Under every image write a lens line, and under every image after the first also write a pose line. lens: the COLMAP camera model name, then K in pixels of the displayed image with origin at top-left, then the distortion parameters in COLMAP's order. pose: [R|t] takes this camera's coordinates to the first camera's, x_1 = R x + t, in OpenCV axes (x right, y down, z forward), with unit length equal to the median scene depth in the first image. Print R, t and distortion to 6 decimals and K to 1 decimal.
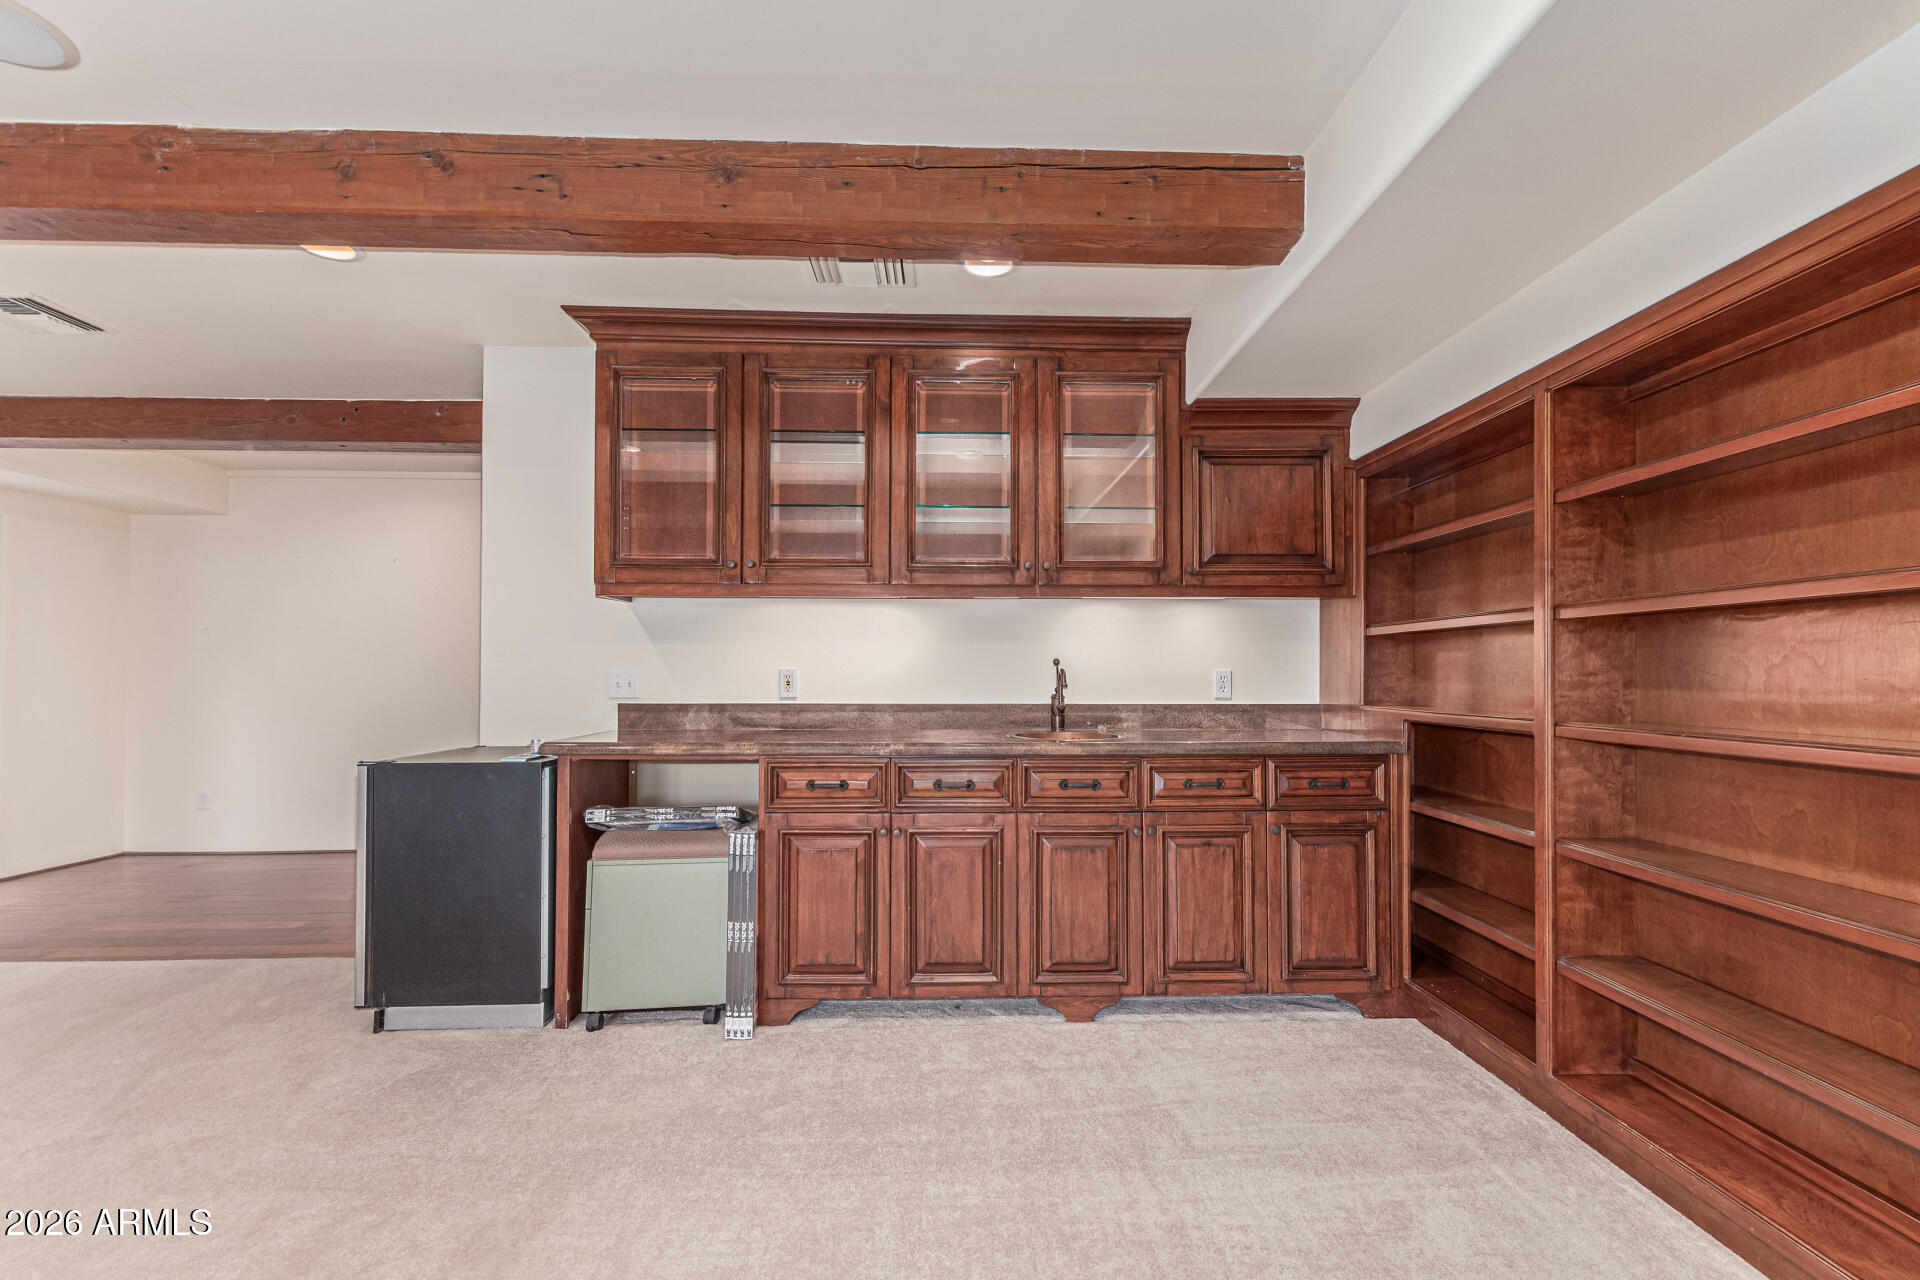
lens RADIAL K [[882.4, 0, 975.1], [0, 882.4, 654.8], [0, 0, 1]] dist [0.002719, -0.000443]
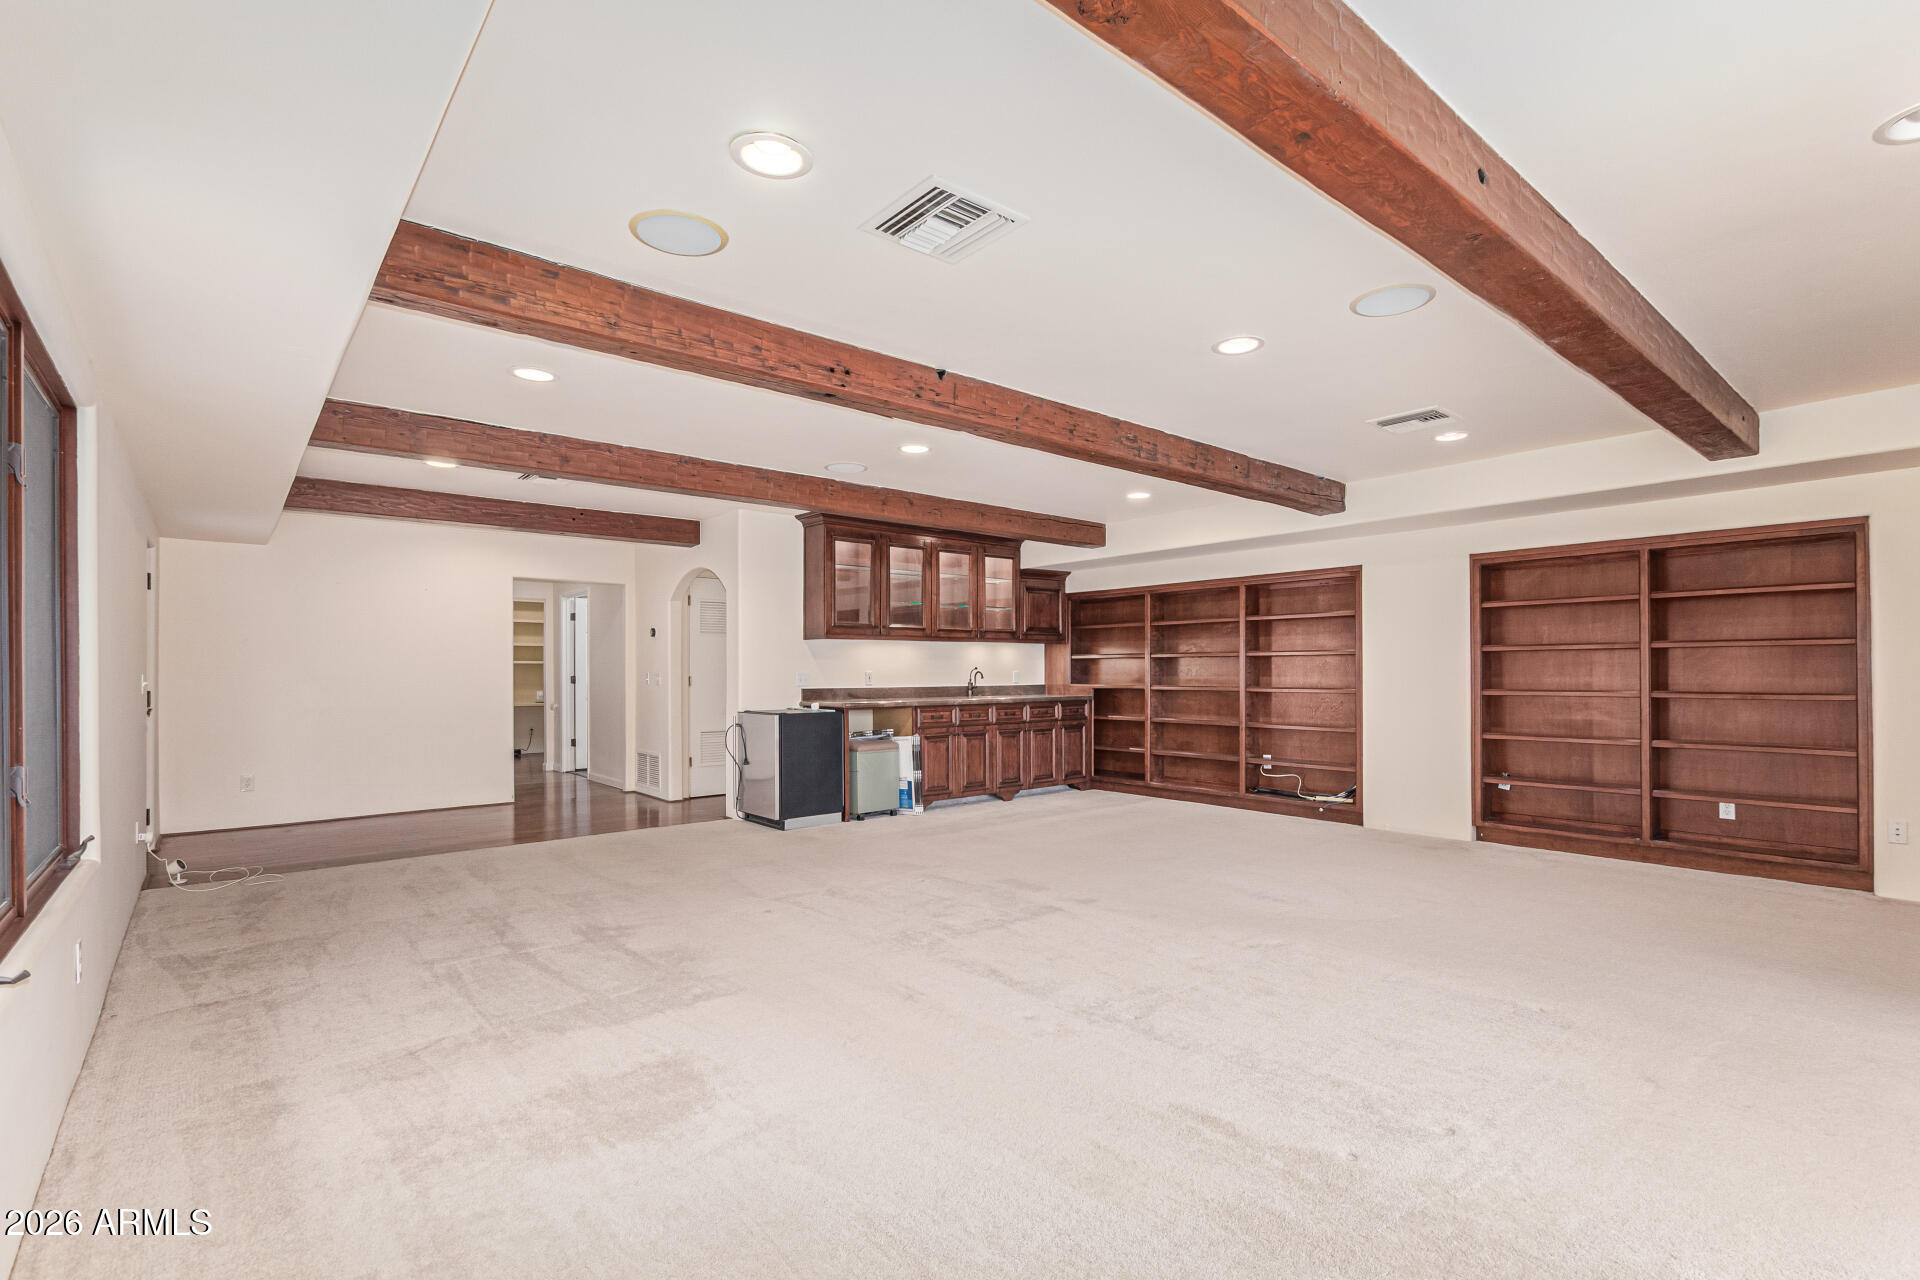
lens RADIAL K [[882.4, 0, 958.3], [0, 882.4, 654.8], [0, 0, 1]] dist [0.002719, -0.000443]
pose [[0.788627, 0.007156, 0.614831, -1.678162], [-0.010619, 0.999942, 0.001983, -0.038661], [-0.614780, -0.008092, 0.788657, -1.050039]]
